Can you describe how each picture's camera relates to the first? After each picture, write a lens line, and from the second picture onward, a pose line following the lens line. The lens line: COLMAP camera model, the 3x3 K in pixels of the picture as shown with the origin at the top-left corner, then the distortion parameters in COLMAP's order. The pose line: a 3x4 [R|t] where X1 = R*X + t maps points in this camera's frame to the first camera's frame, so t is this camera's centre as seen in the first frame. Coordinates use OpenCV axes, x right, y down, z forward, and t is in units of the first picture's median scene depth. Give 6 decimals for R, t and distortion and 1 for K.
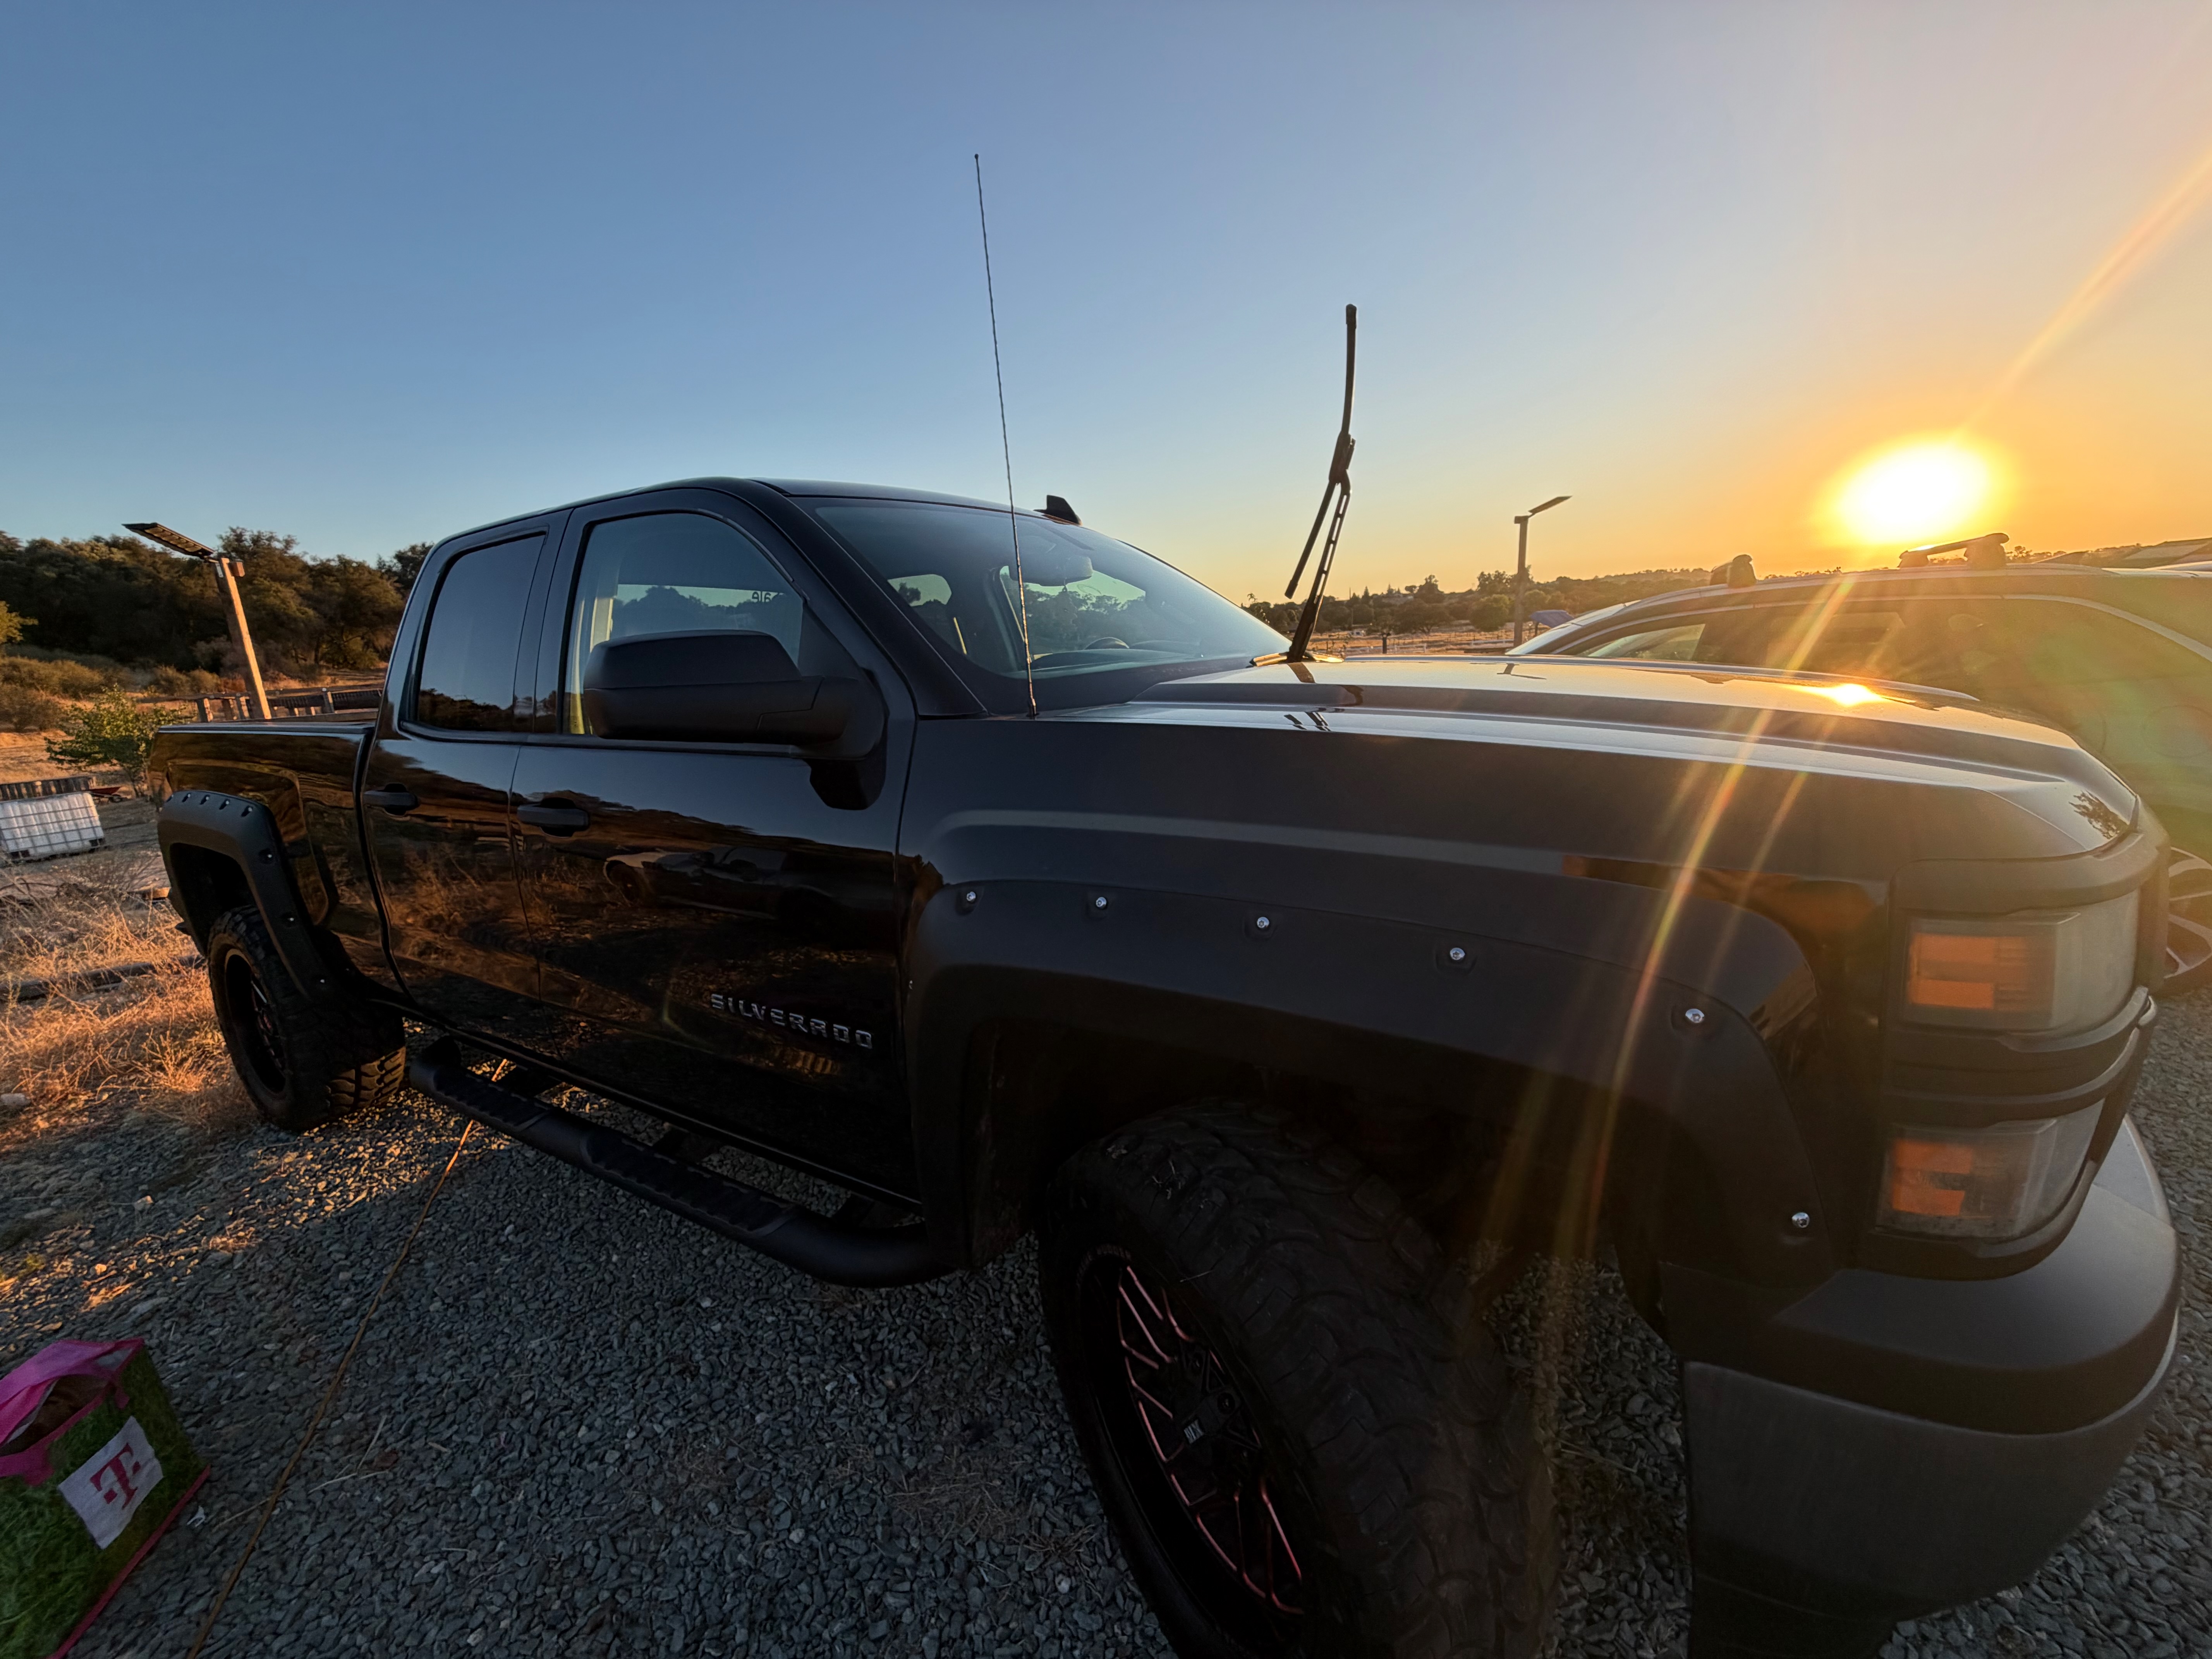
lens RADIAL K [[903.2, 0, 1107.6], [0, 903.2, 823.4], [0, 0, 1]] dist [-0.000697, -0.001356]
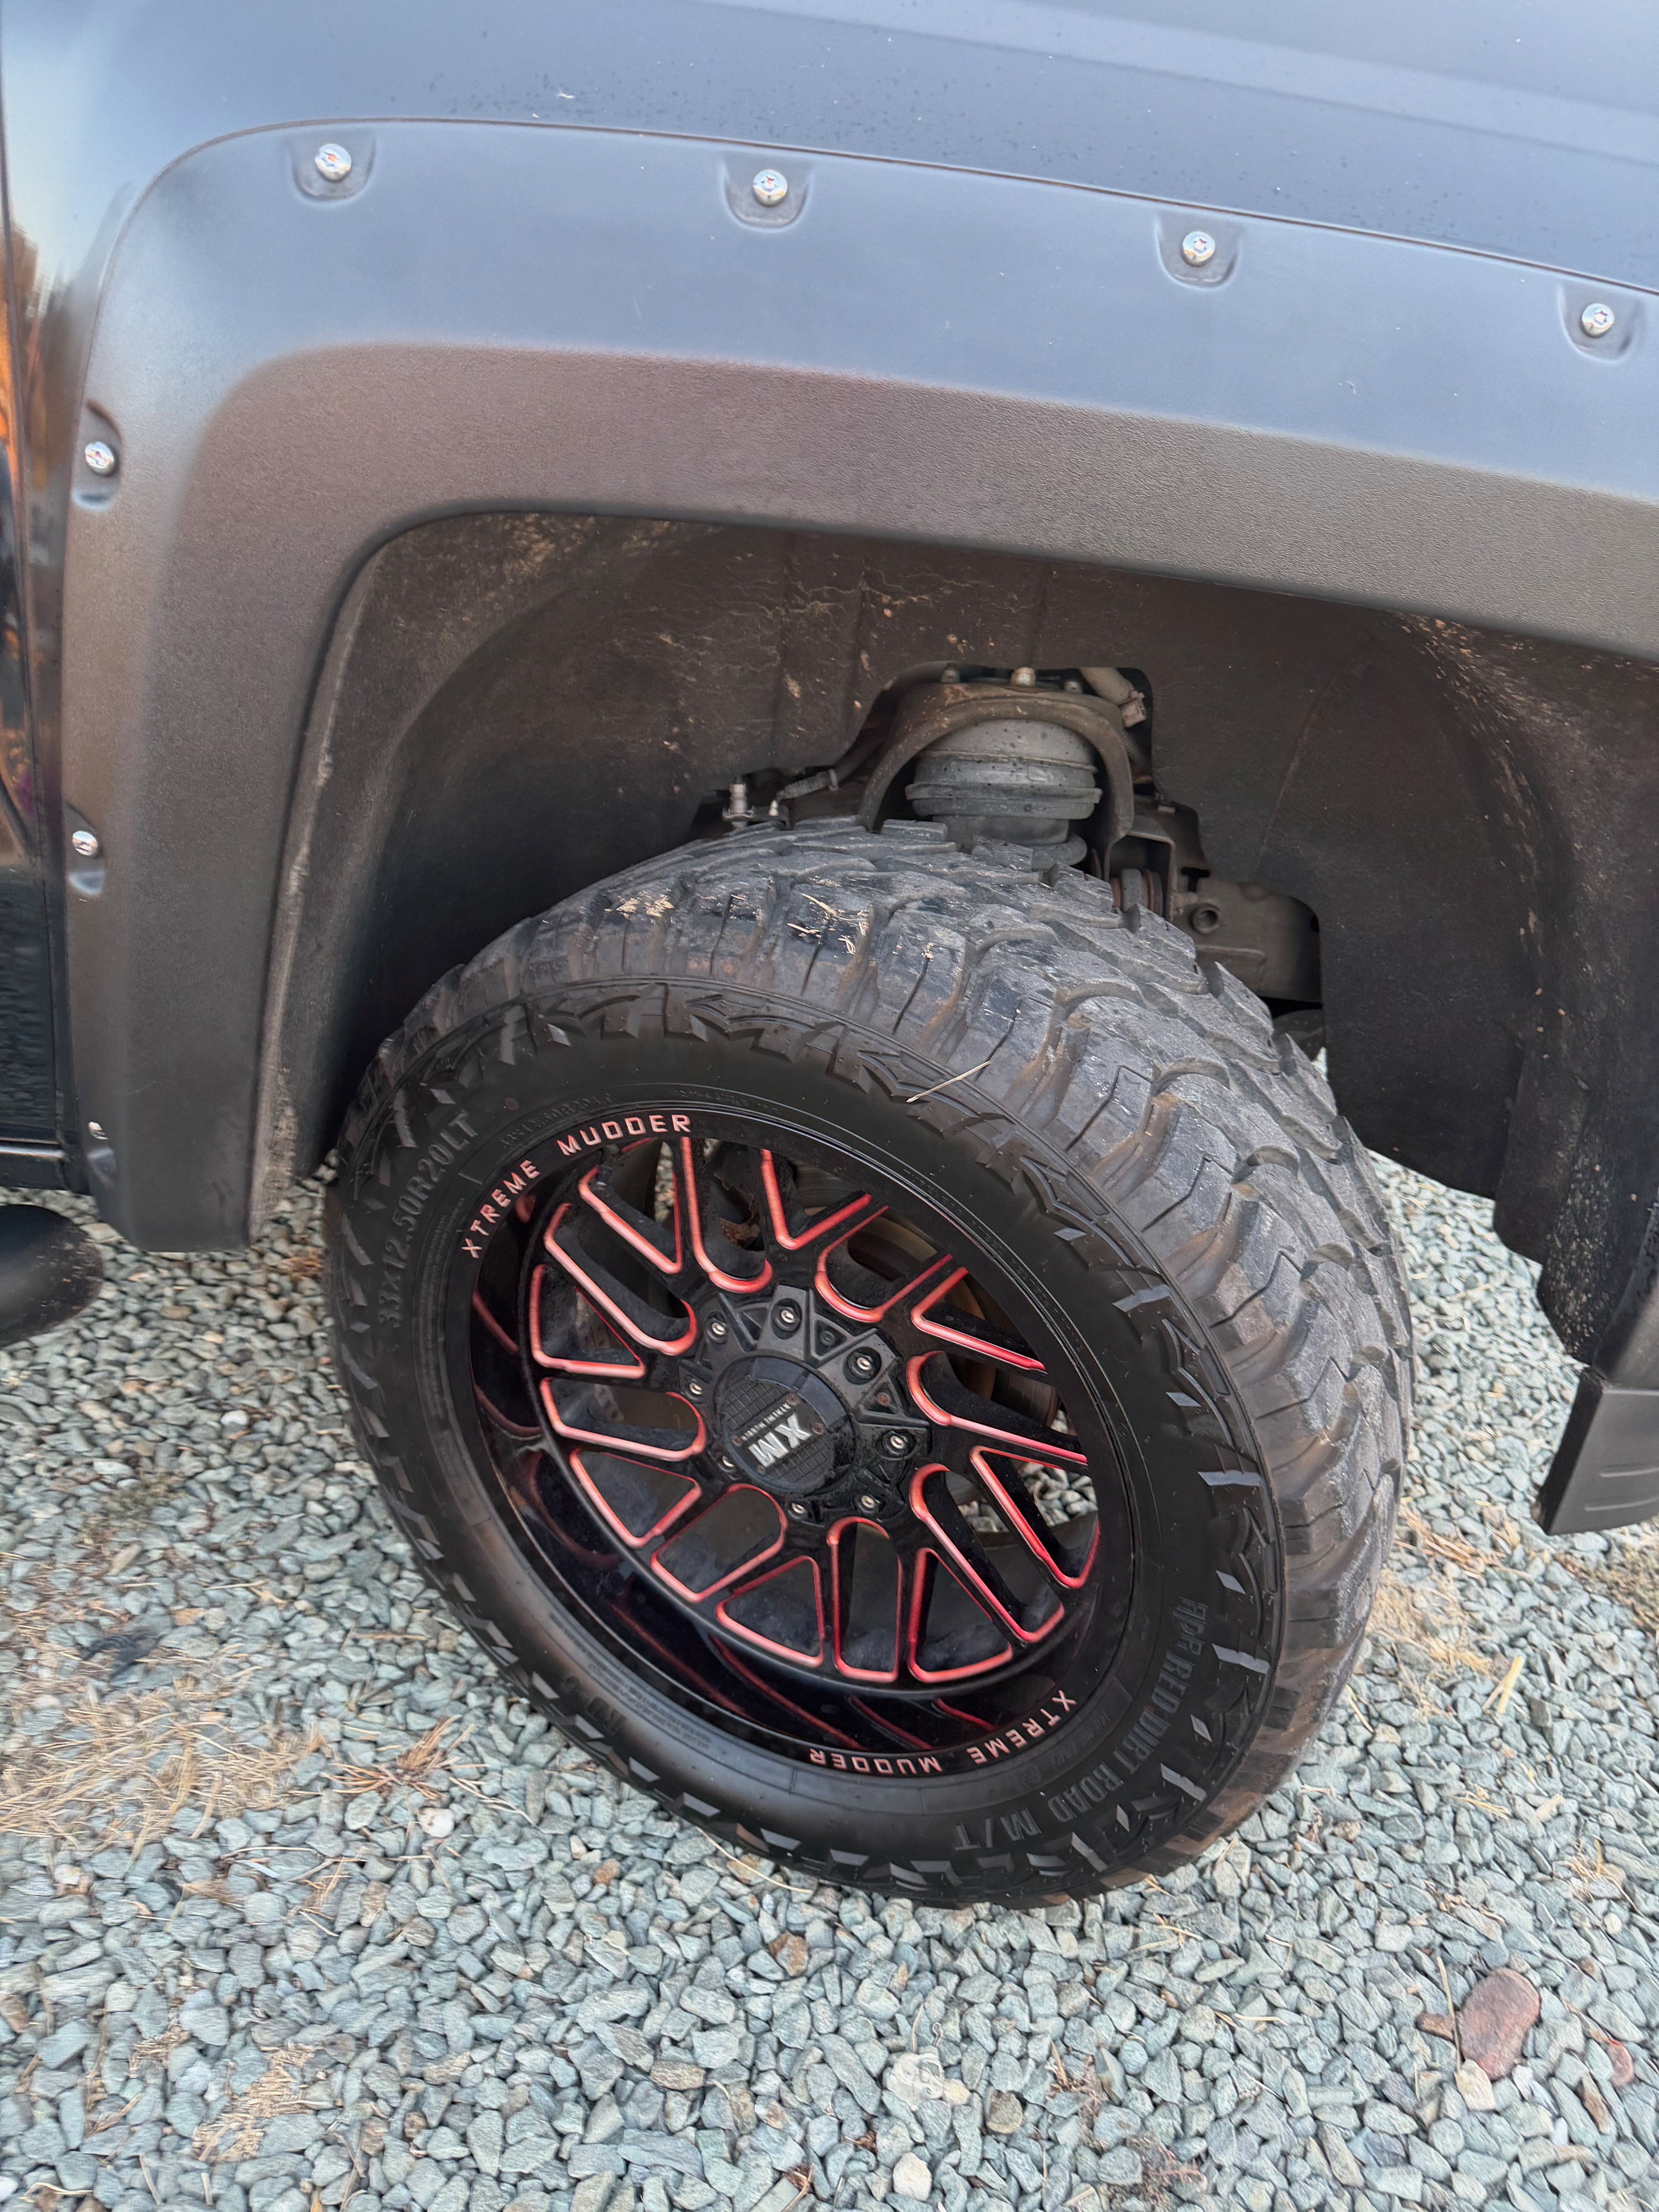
lens RADIAL K [[1618.8, 0, 828.0], [0, 1618.8, 1105.2], [0, 0, 1]] dist [0.020980, -0.012003]
pose [[0.831234, -0.095191, 0.547712, -0.315633], [-0.048755, 0.968952, 0.242395, 0.222758], [-0.553780, -0.228191, 0.800785, 0.242766]]
